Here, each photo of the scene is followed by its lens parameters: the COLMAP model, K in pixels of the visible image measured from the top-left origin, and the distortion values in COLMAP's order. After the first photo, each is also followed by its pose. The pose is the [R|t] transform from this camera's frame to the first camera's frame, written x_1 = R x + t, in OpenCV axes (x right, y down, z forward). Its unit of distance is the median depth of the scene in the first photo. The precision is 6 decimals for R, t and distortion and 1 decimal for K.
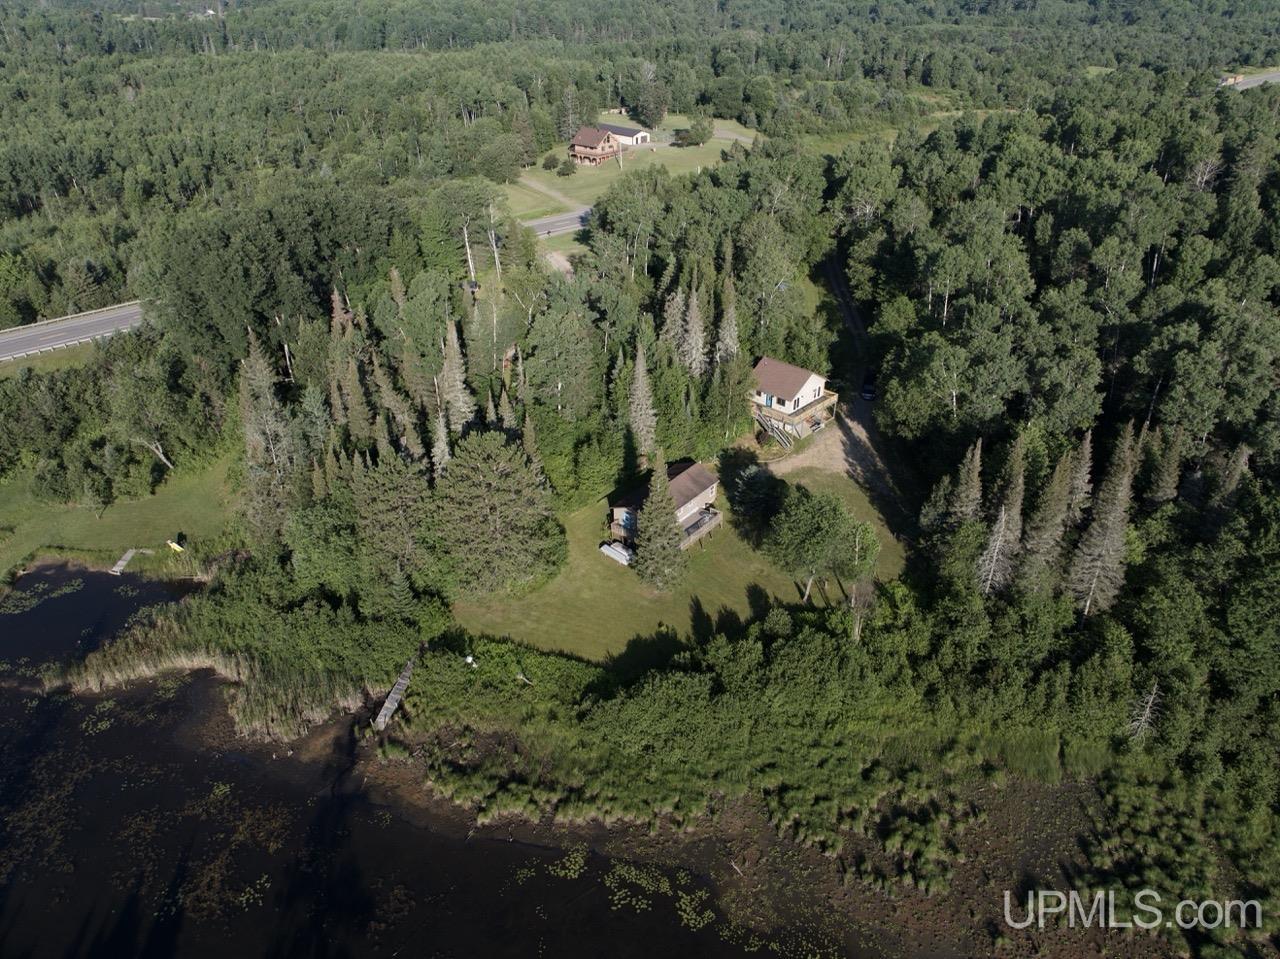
lens RADIAL K [[900.9, 0, 643.3], [0, 900.9, 470.5], [0, 0, 1]] dist [-0.051409, 0.019265]
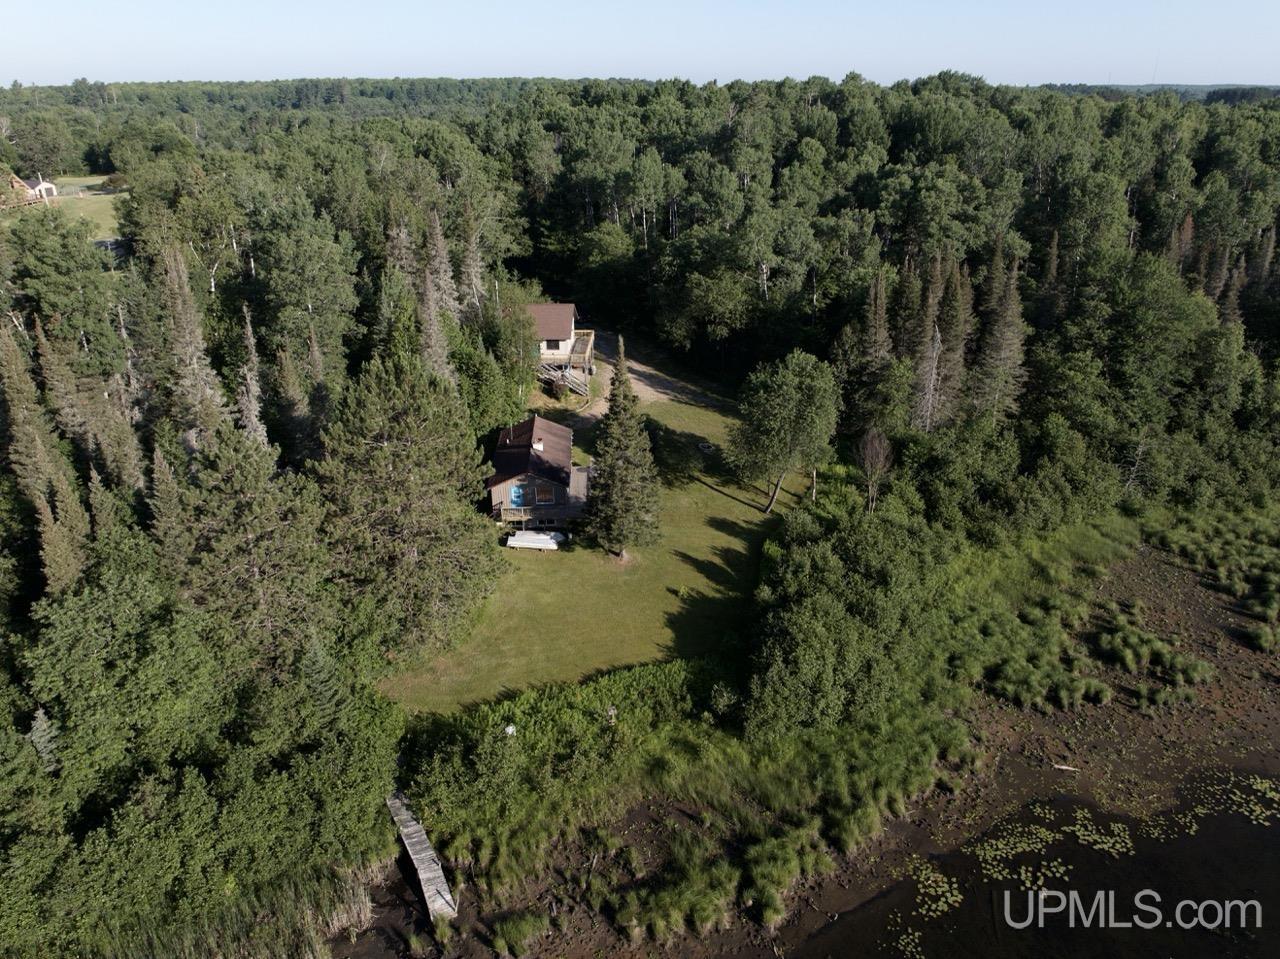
lens RADIAL K [[900.9, 0, 648.0], [0, 900.9, 475.7], [0, 0, 1]] dist [-0.051409, 0.019265]
pose [[0.745645, -0.263646, 0.611967, -0.393274], [0.331346, 0.943505, 0.002754, 0.076956], [-0.578120, 0.200720, 0.790878, 0.424734]]
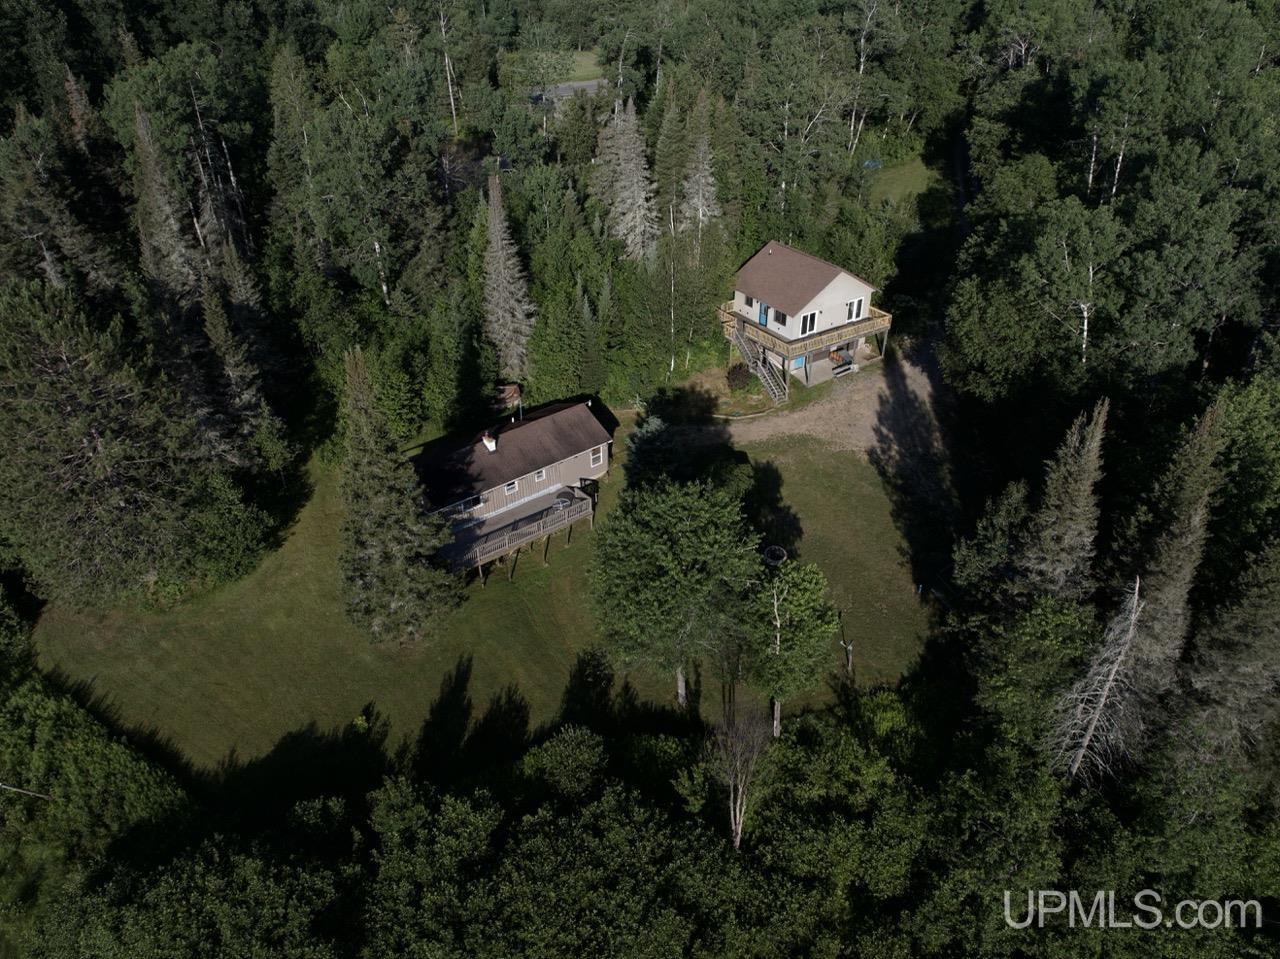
lens RADIAL K [[900.9, 0, 647.2], [0, 900.9, 466.0], [0, 0, 1]] dist [-0.051409, 0.019265]
pose [[0.974414, 0.118826, -0.190783, 0.241836], [-0.110607, 0.992439, 0.053207, -0.004783], [0.195663, -0.030744, 0.980189, 0.537719]]
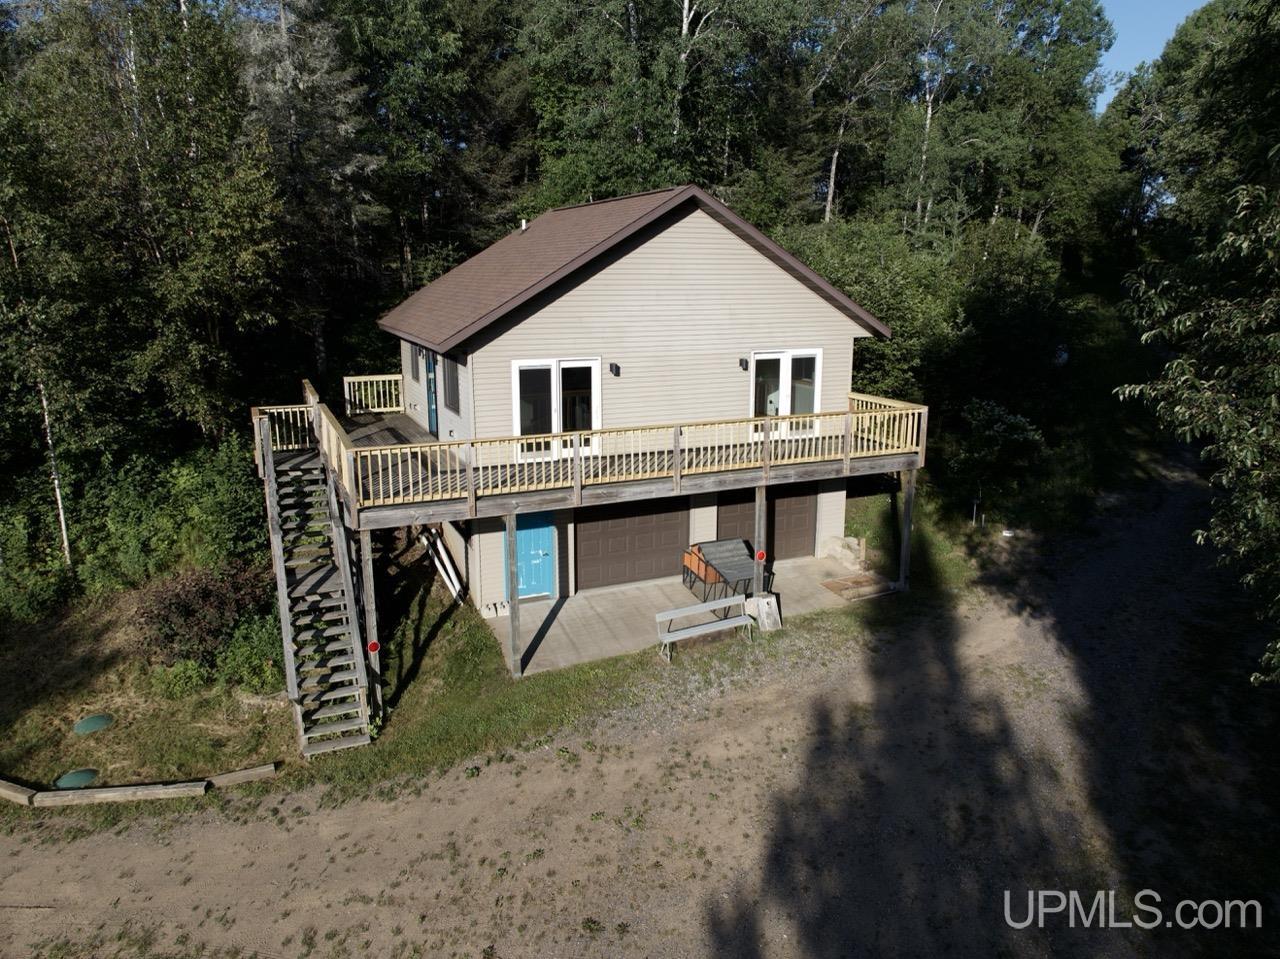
lens RADIAL K [[900.9, 0, 647.9], [0, 900.9, 456.1], [0, 0, 1]] dist [-0.051409, 0.019265]
pose [[0.927691, 0.082489, -0.364123, 0.297427], [-0.188627, 0.945213, -0.266444, -0.042488], [0.322195, 0.315861, 0.892425, 1.126118]]
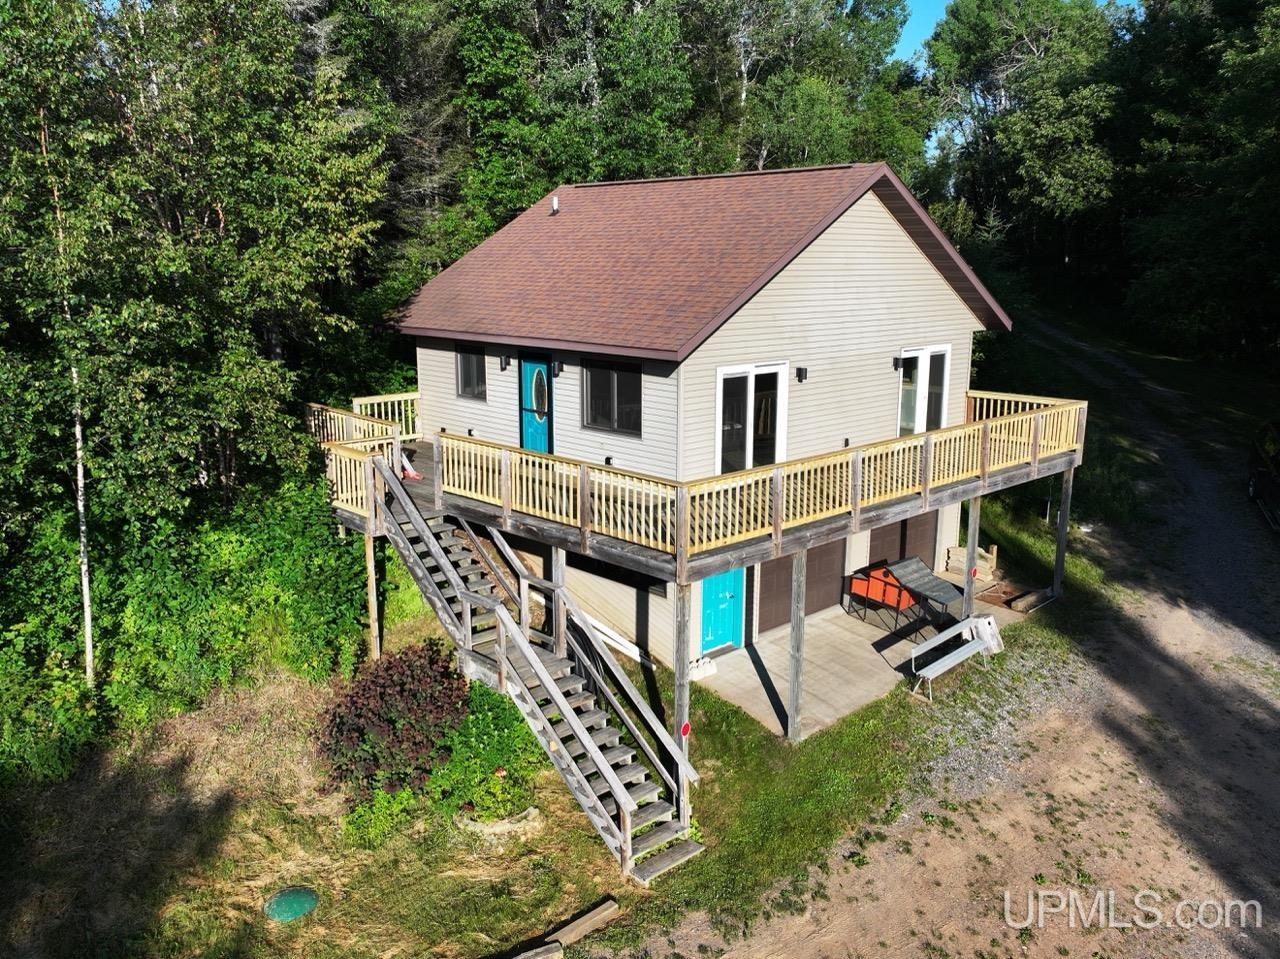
lens RADIAL K [[1034.3, 0, 642.4], [0, 1034.3, 474.5], [0, 0, 1]] dist [-0.011586, 0.033787]
pose [[0.998700, 0.017180, -0.047988, 0.207440], [-0.030869, 0.953058, -0.301209, -0.034622], [0.040561, 0.302299, 0.952350, 1.113432]]
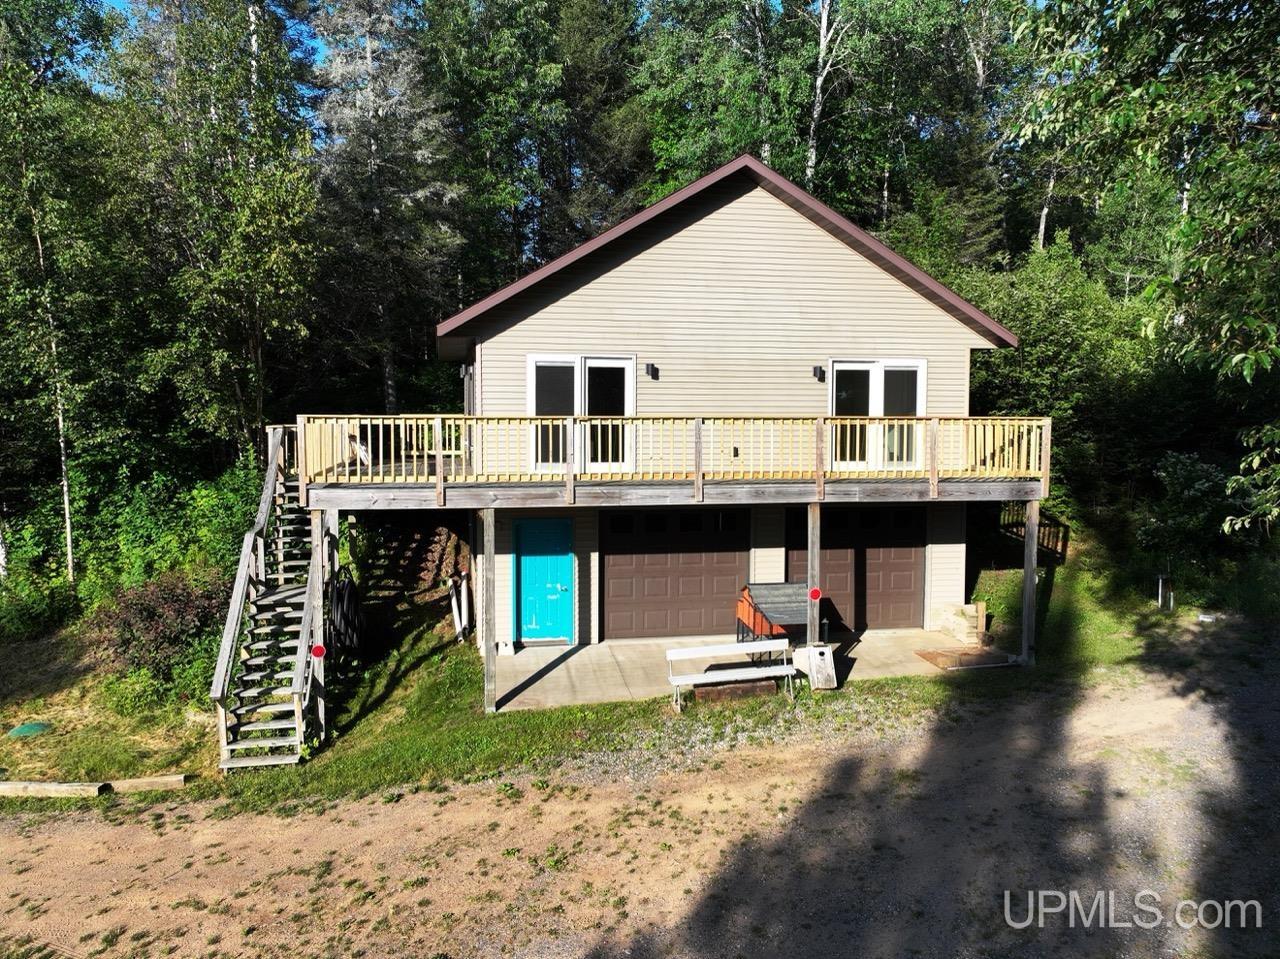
lens RADIAL K [[1034.3, 0, 639.7], [0, 1034.3, 478.9], [0, 0, 1]] dist [-0.011586, 0.033787]
pose [[0.815370, 0.042634, -0.577368, 0.324109], [-0.288863, 0.894236, -0.341906, -0.028974], [0.501727, 0.445560, 0.741449, 1.155821]]
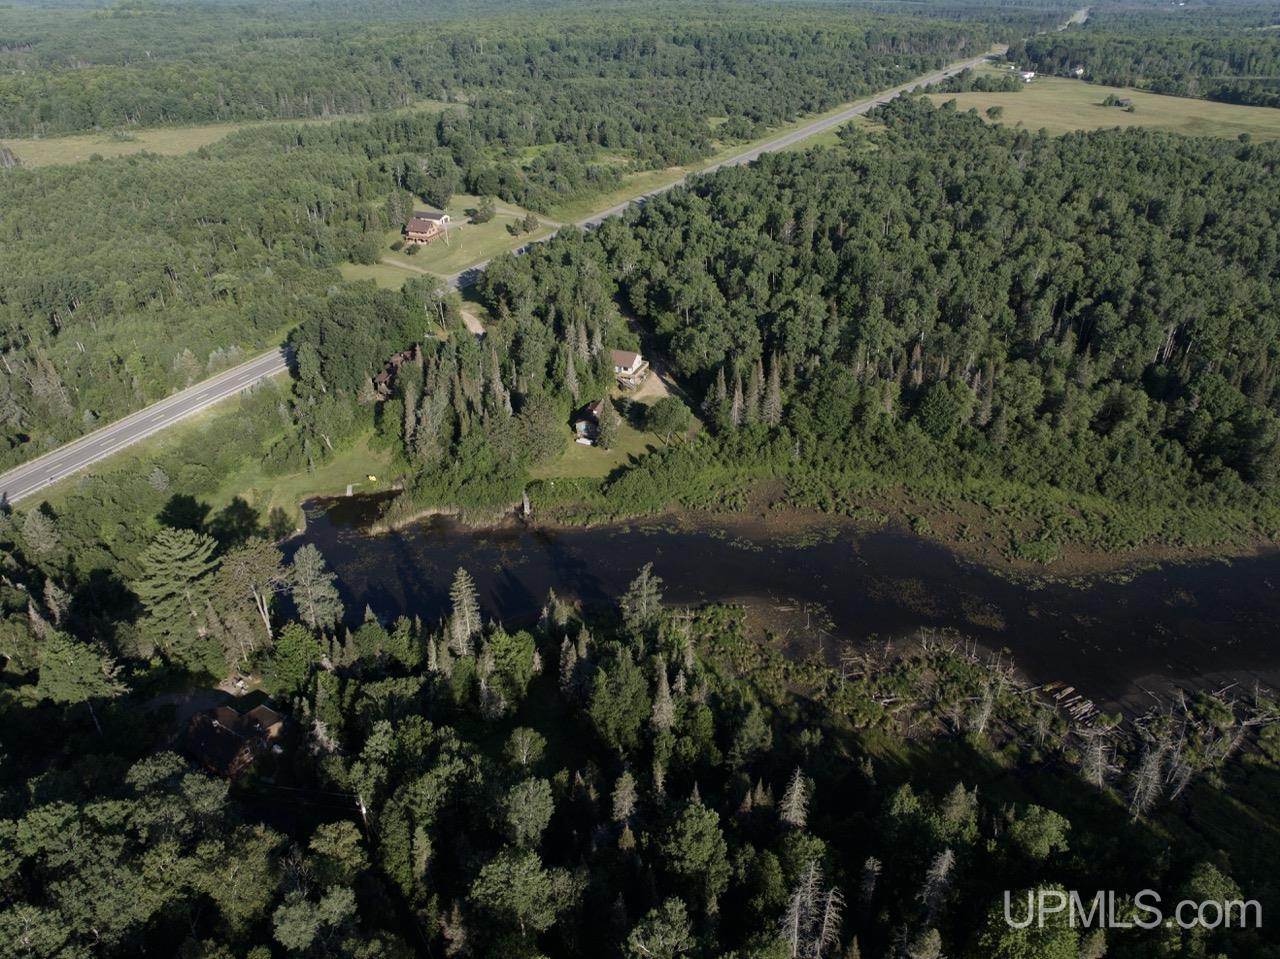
lens RADIAL K [[900.9, 0, 648.0], [0, 900.9, 479.7], [0, 0, 1]] dist [-0.051409, 0.019265]
pose [[0.927054, -0.183677, 0.326855, -0.681829], [0.183040, 0.982552, 0.032996, 0.150669], [-0.327212, 0.029238, 0.944498, -1.276930]]
